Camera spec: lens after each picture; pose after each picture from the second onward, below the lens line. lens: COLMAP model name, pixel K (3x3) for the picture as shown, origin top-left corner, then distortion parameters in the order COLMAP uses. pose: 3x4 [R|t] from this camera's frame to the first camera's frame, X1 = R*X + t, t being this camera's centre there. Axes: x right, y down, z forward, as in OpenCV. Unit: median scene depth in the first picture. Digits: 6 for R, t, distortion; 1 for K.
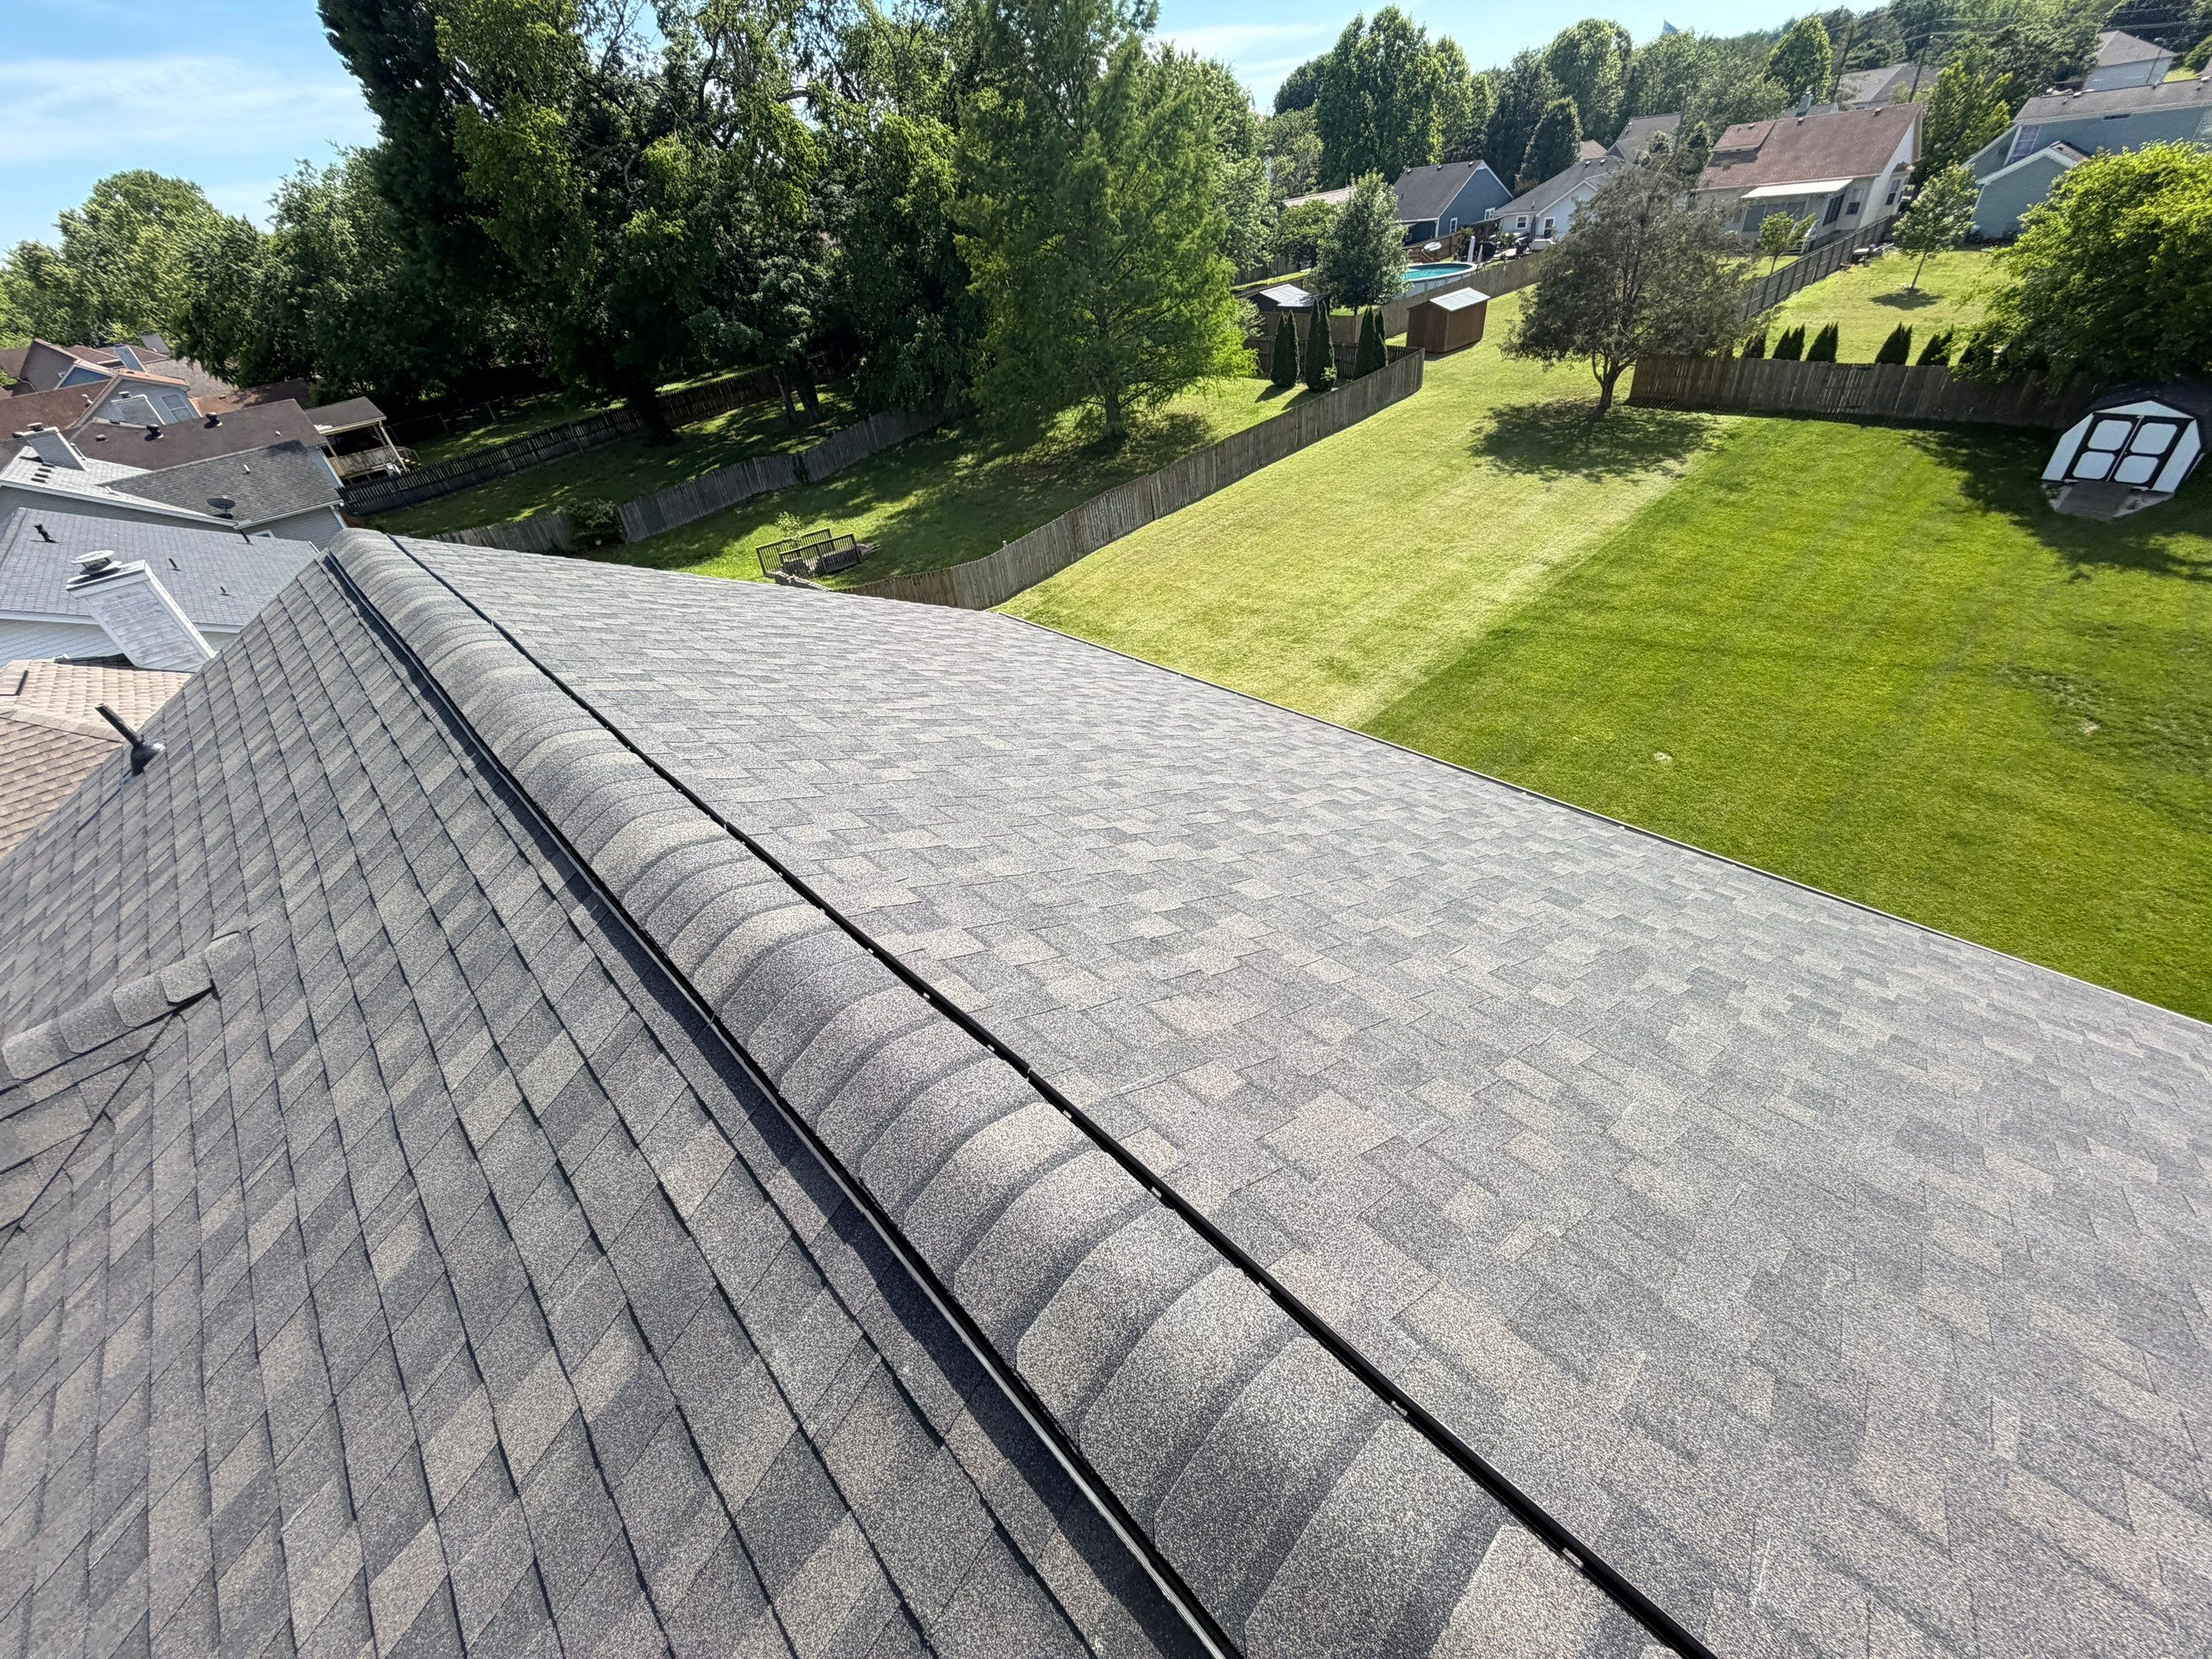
lens RADIAL K [[883.3, 0, 1098.2], [0, 883.3, 832.0], [0, 0, 1]] dist [-0.000726, 0.000247]
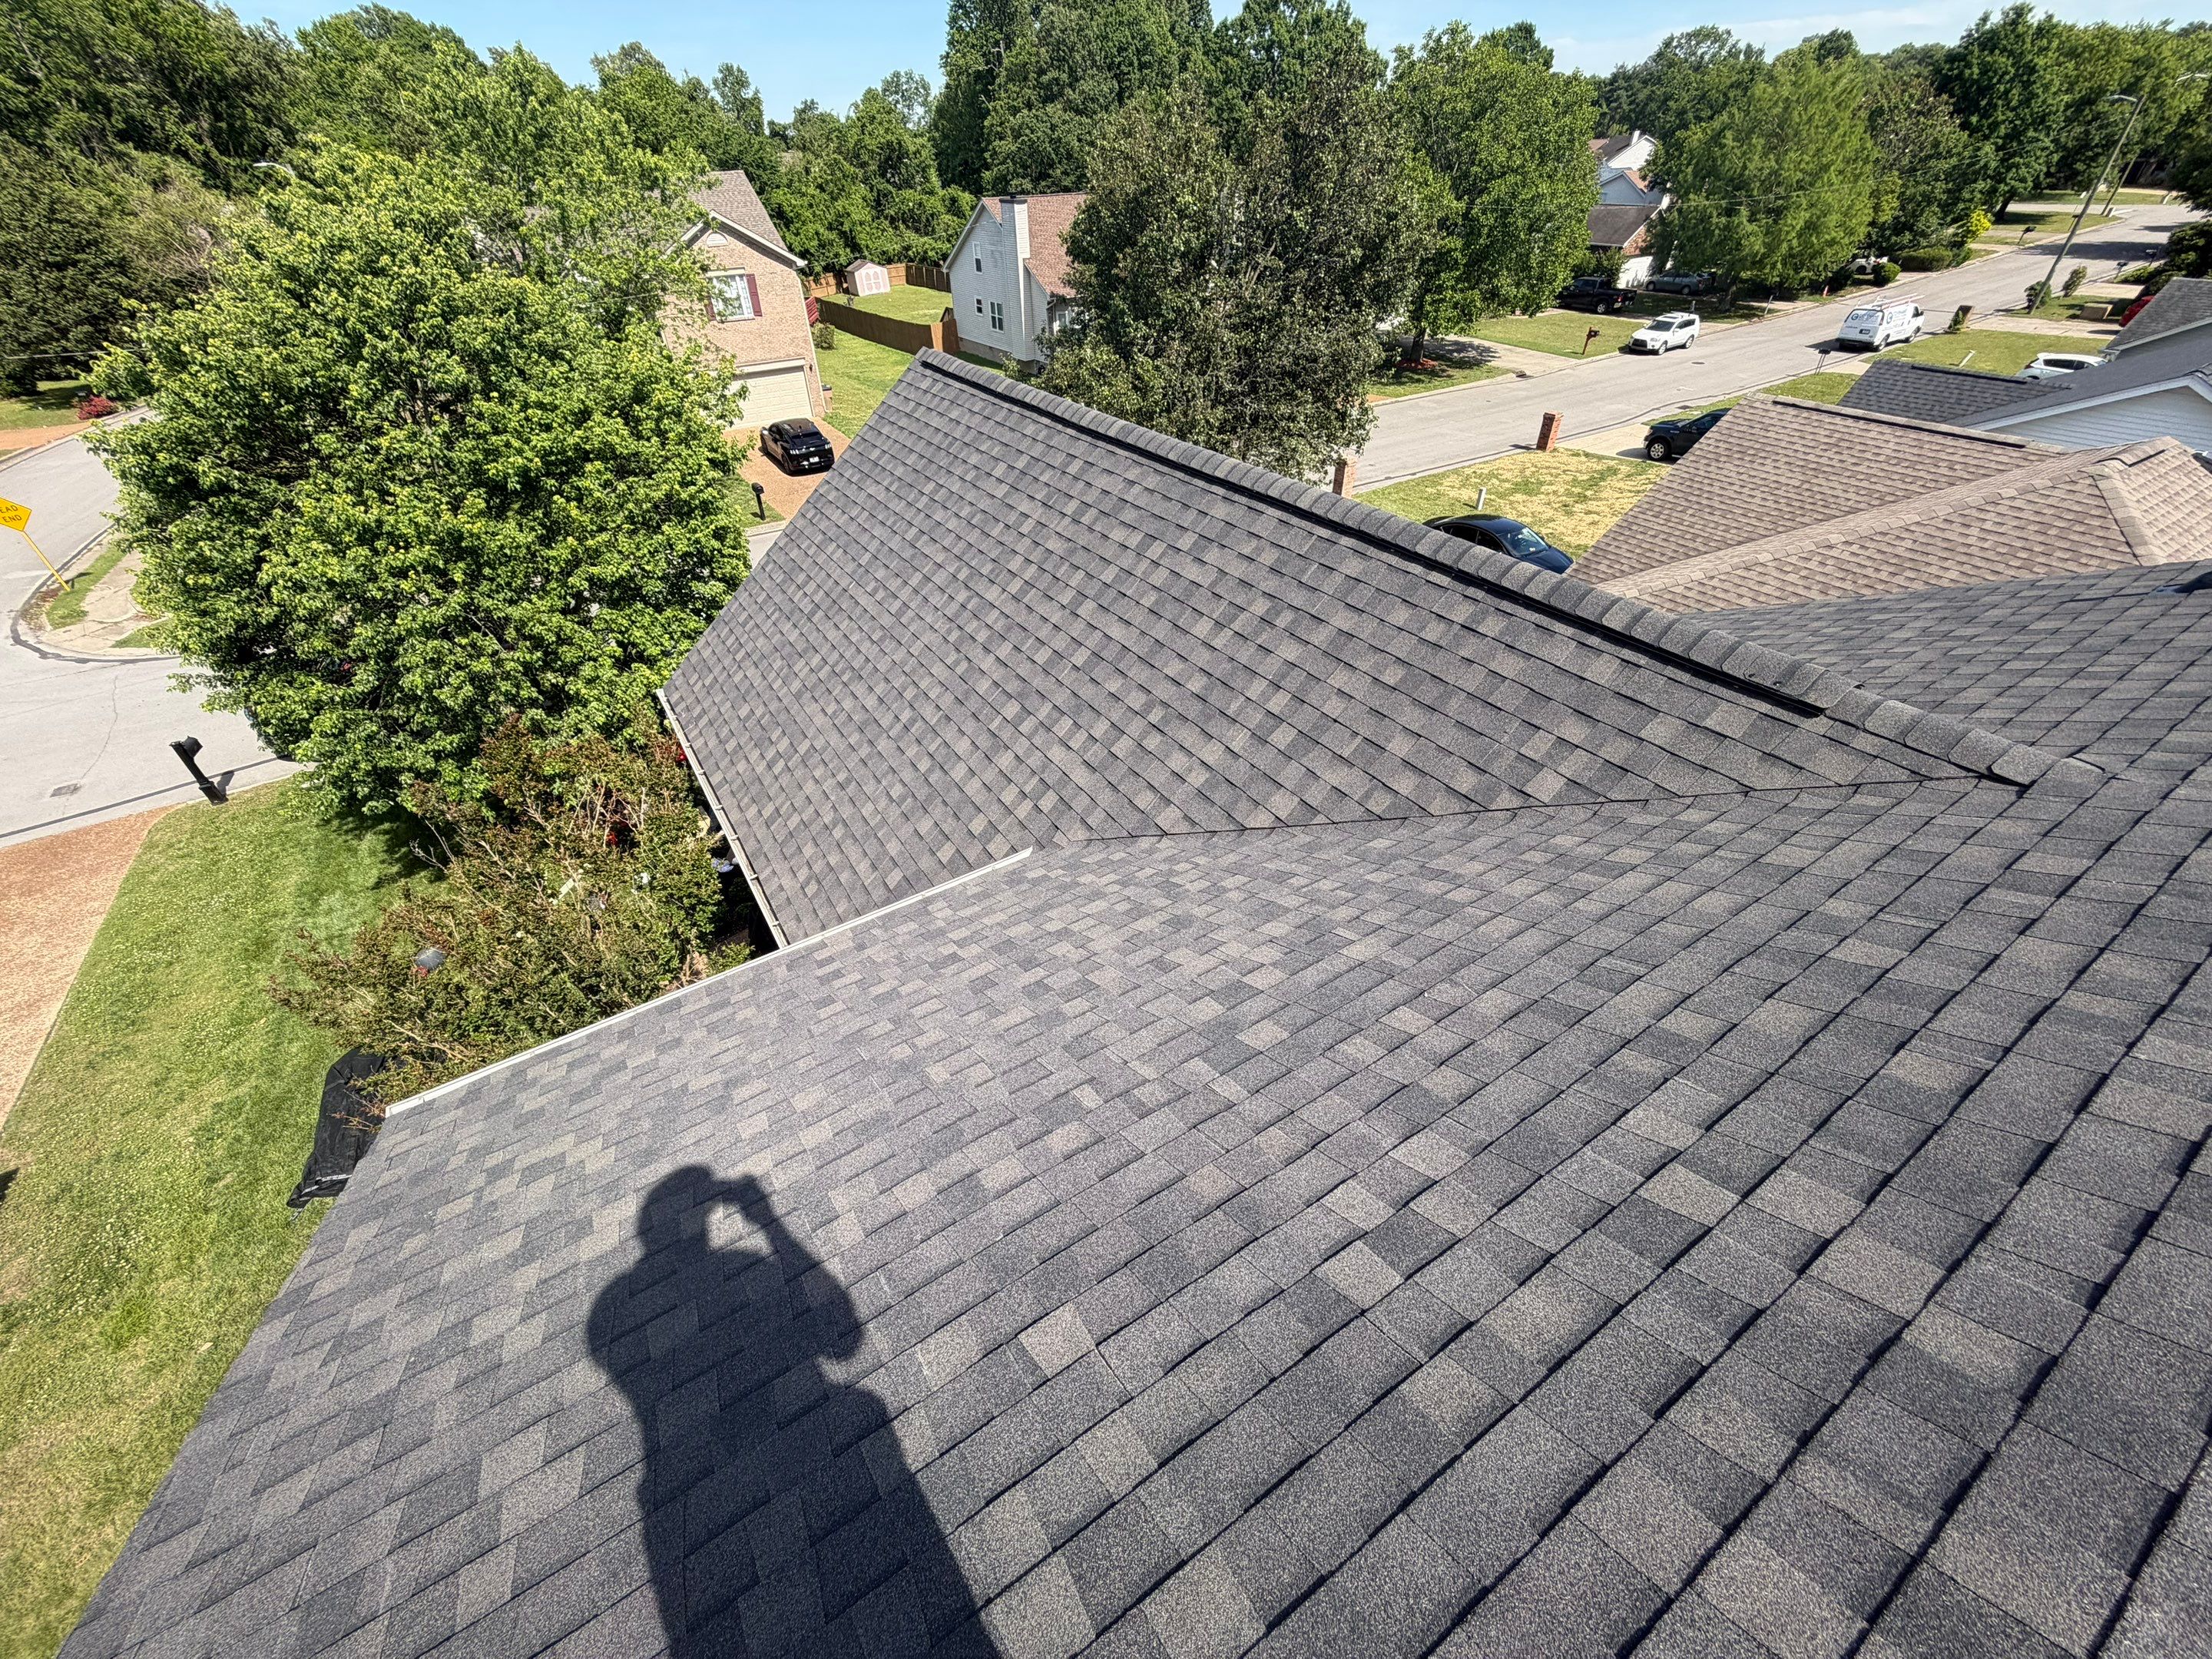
lens RADIAL K [[883.3, 0, 1098.2], [0, 883.3, 832.0], [0, 0, 1]] dist [-0.000726, 0.000247]
pose [[-0.190674, 0.697707, -0.690542, -0.084169], [-0.544464, 0.510167, 0.665799, 0.146916], [0.816824, 0.502926, 0.282602, -0.177725]]
